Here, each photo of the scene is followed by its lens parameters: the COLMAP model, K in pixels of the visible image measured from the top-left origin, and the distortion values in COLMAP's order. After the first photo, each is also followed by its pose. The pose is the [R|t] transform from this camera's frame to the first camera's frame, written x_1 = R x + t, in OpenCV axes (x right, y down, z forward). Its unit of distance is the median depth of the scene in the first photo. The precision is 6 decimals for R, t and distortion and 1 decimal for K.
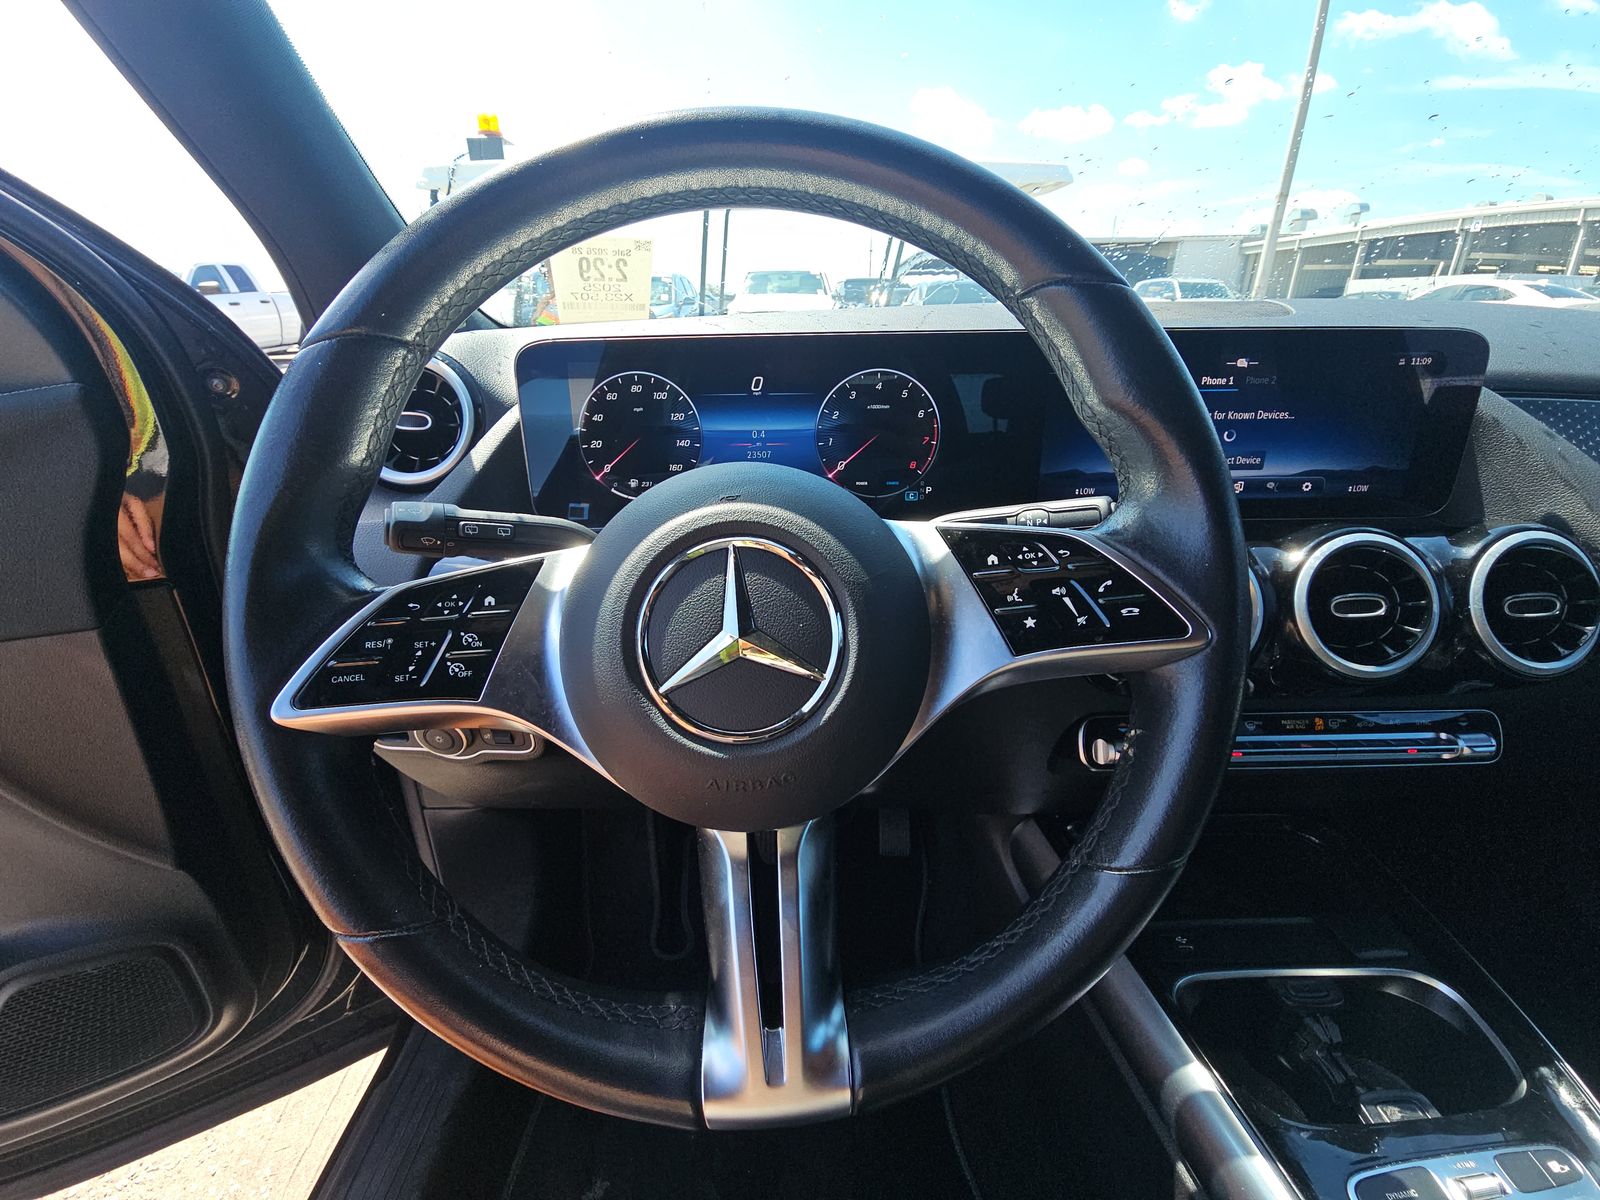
lens RADIAL K [[654.3, 0, 770.3], [0, 654.3, 626.2], [0, 0, 1]] dist [0.008110, -0.006790]
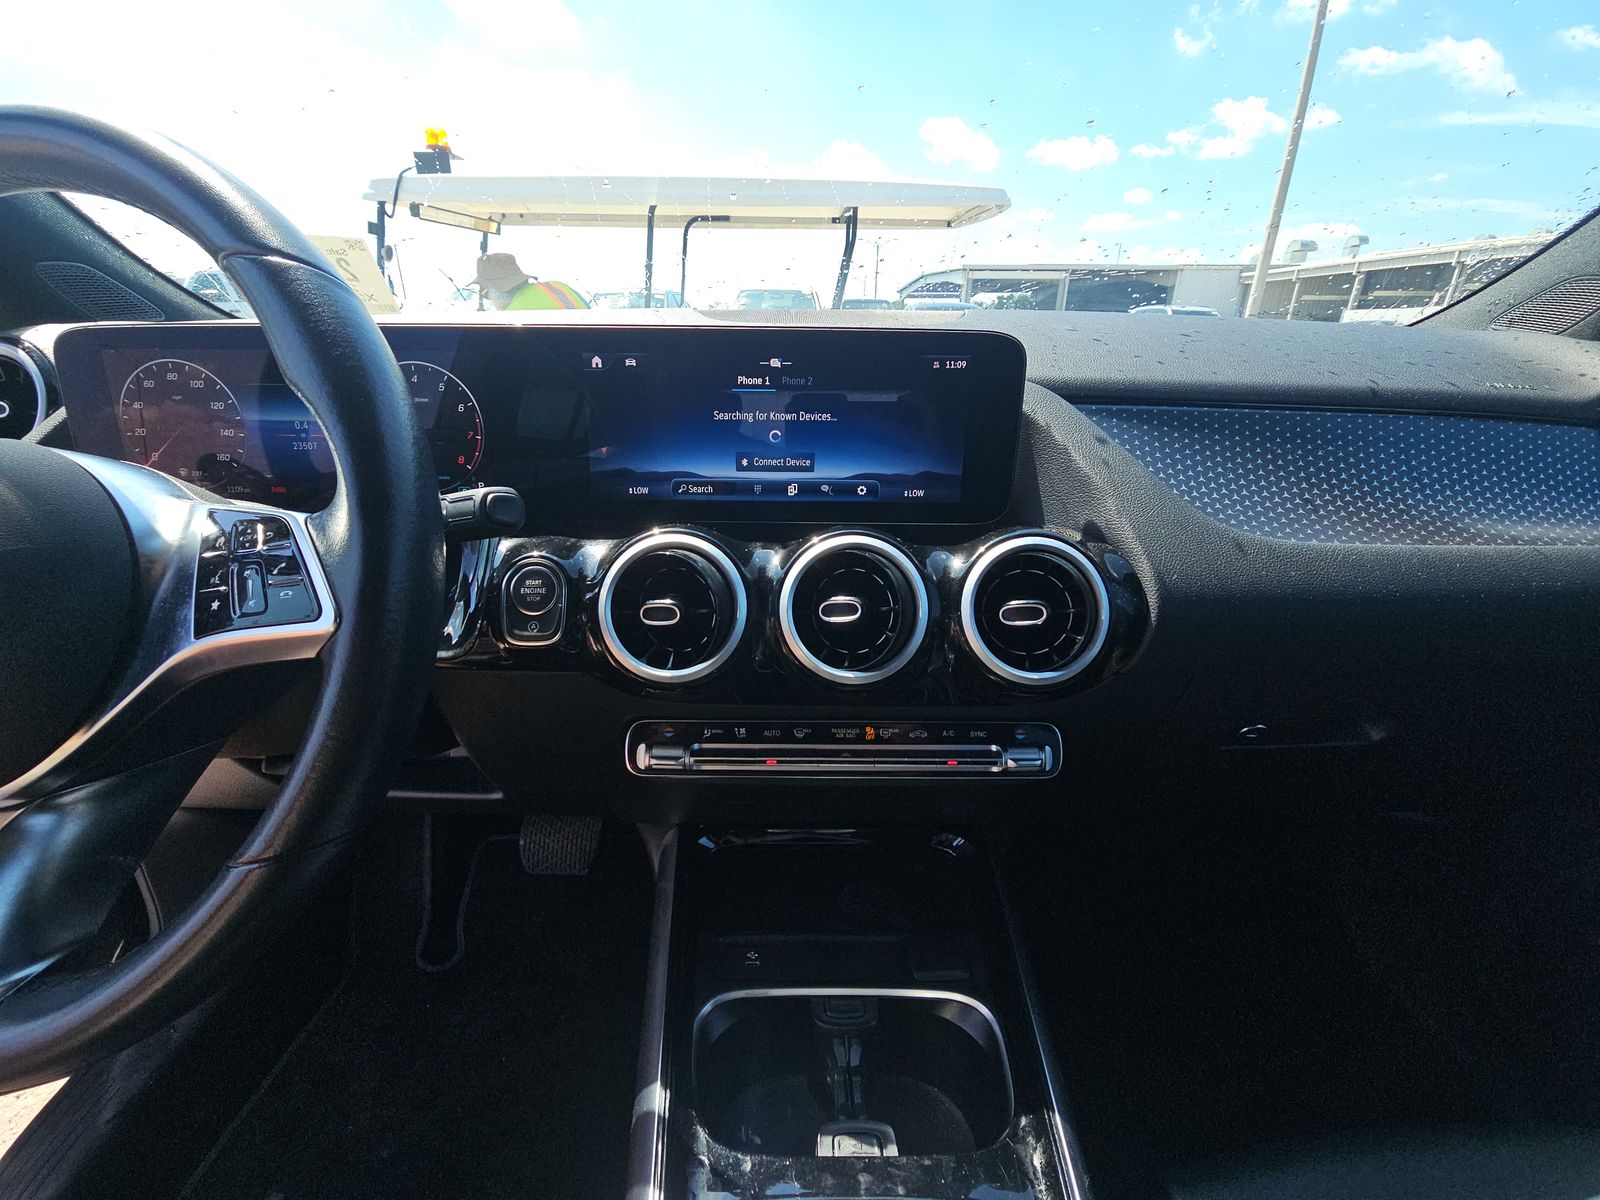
lens RADIAL K [[654.3, 0, 862.3], [0, 654.3, 630.5], [0, 0, 1]] dist [0.008110, -0.006790]
pose [[0.999742, 0.022345, -0.004197, 0.245950], [-0.022445, 0.999419, -0.025659, 0.006515], [0.003622, 0.025747, 0.999662, 0.007556]]
